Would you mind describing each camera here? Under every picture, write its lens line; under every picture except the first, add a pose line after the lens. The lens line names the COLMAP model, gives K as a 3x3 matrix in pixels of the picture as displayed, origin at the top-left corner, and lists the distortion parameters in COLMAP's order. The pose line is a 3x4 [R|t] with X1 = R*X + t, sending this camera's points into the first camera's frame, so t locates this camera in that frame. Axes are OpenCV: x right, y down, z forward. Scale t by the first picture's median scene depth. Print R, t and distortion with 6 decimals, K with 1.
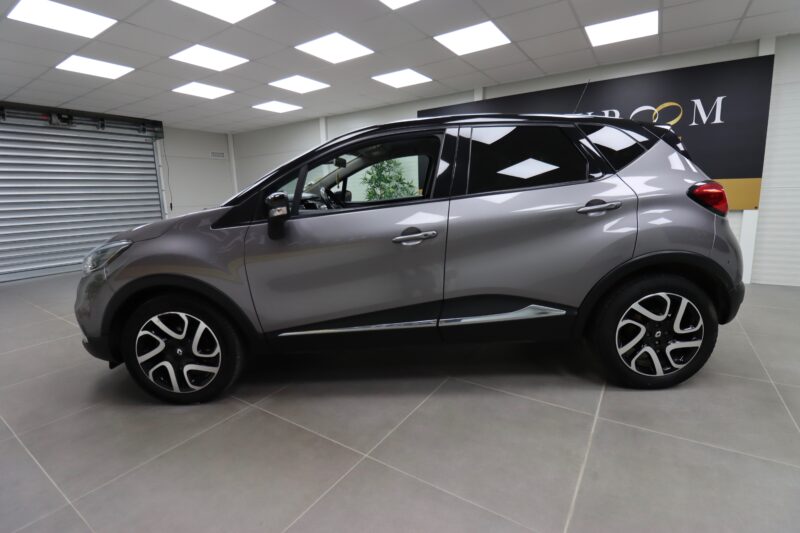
lens RADIAL K [[379.1, 0, 399.8], [0, 379.1, 260.6], [0, 0, 1]] dist [0.002117, -0.010610]
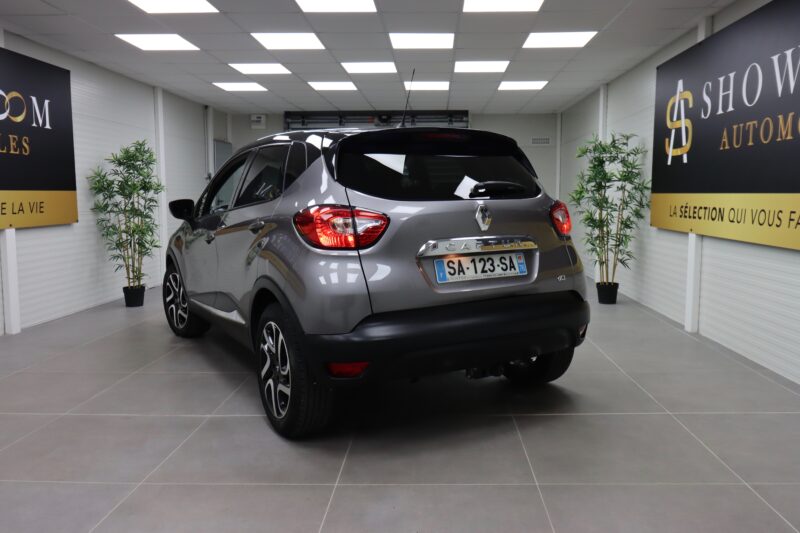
lens RADIAL K [[634.4, 0, 401.0], [0, 634.4, 248.5], [0, 0, 1]] dist [0.009406, 0.000917]
pose [[0.497575, 0.106194, -0.860896, 1.943721], [-0.175761, 0.984233, 0.019822, -0.143975], [0.849427, 0.141449, 0.508395, 0.430094]]
